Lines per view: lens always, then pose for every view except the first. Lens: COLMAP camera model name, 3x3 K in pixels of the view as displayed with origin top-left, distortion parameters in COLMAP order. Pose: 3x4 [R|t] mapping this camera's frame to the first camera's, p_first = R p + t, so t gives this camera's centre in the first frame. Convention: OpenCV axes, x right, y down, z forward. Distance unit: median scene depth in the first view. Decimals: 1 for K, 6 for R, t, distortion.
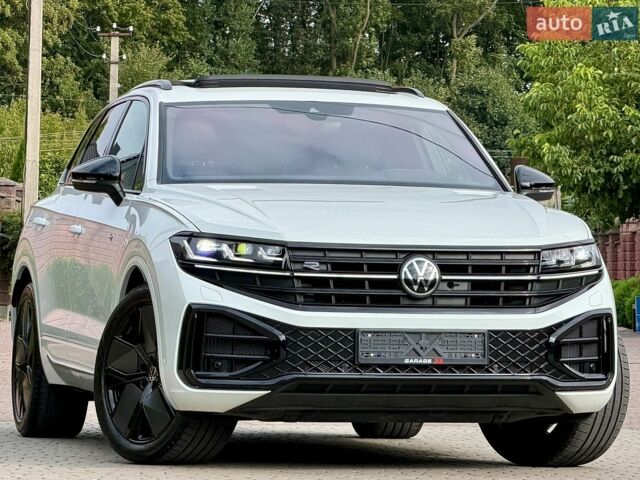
lens RADIAL K [[2270.1, 0, 171.4], [0, 2270.1, 215.4], [0, 0, 1]] dist [0.011588, 0.544504]
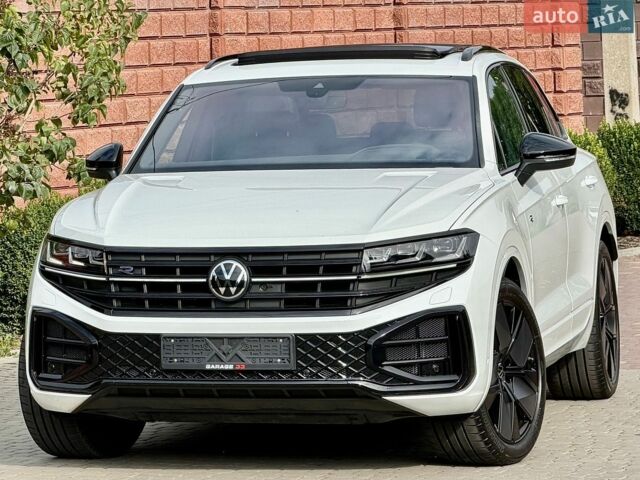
lens RADIAL K [[2270.1, 0, 171.4], [0, 2270.1, 215.4], [0, 0, 1]] dist [0.011588, 0.544504]
pose [[0.899340, -0.022450, -0.436673, 0.514756], [0.047706, 0.997757, 0.046956, -0.047770], [0.434640, -0.063062, 0.898394, 0.111030]]
